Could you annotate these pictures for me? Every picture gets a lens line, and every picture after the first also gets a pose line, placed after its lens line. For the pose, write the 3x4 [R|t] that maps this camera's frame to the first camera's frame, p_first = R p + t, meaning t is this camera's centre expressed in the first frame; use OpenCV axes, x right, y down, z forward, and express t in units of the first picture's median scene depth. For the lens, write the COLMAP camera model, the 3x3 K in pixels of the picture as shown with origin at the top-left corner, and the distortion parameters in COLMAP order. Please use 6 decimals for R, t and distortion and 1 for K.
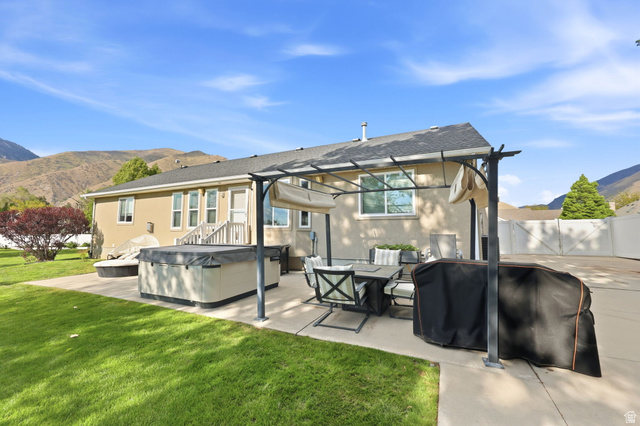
lens RADIAL K [[257.2, 0, 320.0], [0, 257.2, 213.0], [0, 0, 1]] dist [0.000098, -0.000032]
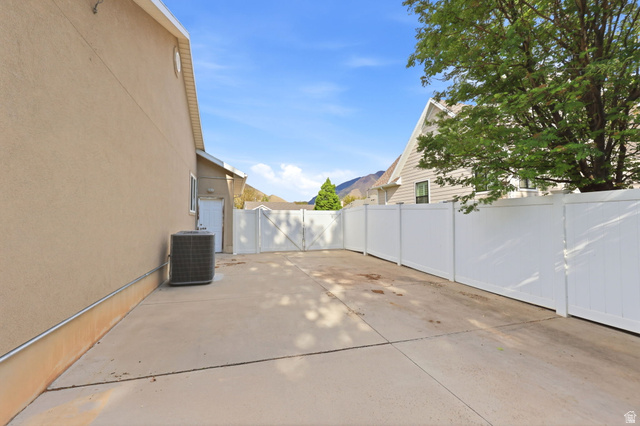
lens RADIAL K [[257.2, 0, 320.0], [0, 257.2, 213.0], [0, 0, 1]] dist [0.000098, -0.000032]
pose [[0.719941, 0.020814, 0.693723, 0.179047], [-0.045273, 0.998830, 0.017016, 0.009244], [-0.692557, -0.043657, 0.720041, 0.163292]]
